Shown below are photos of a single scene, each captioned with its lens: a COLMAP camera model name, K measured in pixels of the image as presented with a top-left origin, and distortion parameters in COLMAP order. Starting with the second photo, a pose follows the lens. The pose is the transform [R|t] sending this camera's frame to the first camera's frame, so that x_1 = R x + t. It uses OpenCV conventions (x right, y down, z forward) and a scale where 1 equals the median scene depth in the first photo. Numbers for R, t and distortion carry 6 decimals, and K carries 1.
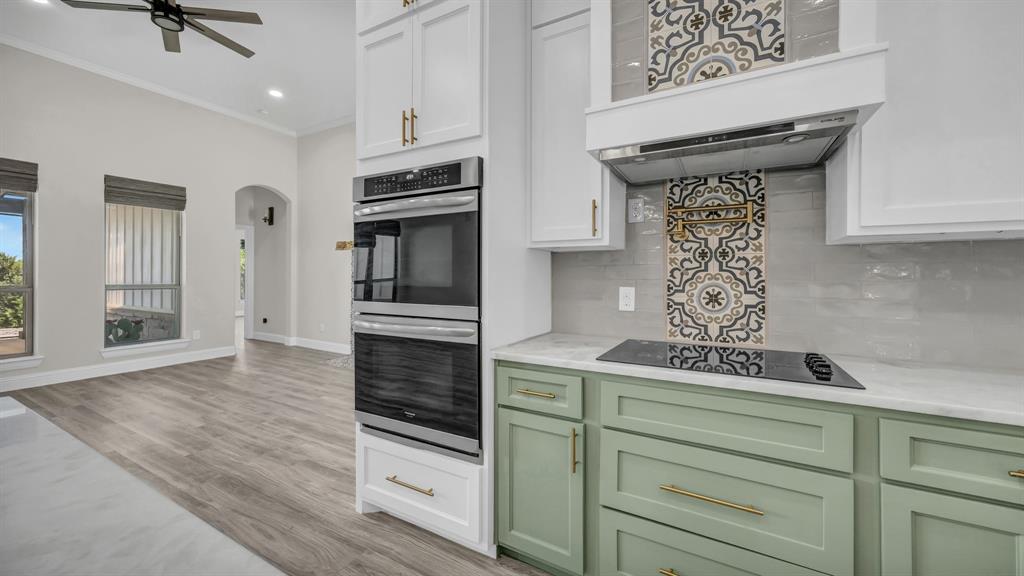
lens RADIAL K [[384.0, 0, 515.3], [0, 384.0, 275.8], [0, 0, 1]] dist [0.008546, 0.000163]
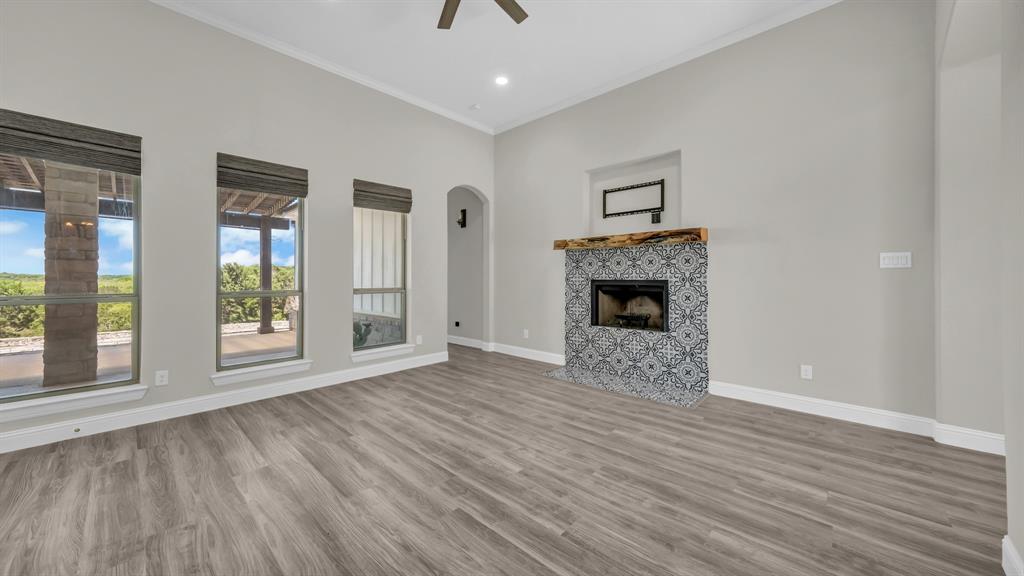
lens RADIAL K [[363.5, 0, 513.5], [0, 363.5, 275.1], [0, 0, 1]] dist [-0.001698, 0.000068]
pose [[0.971446, -0.011107, -0.237001, -0.492035], [0.009085, 0.999912, -0.009622, 0.000734], [0.237087, 0.007194, 0.971462, 0.214018]]
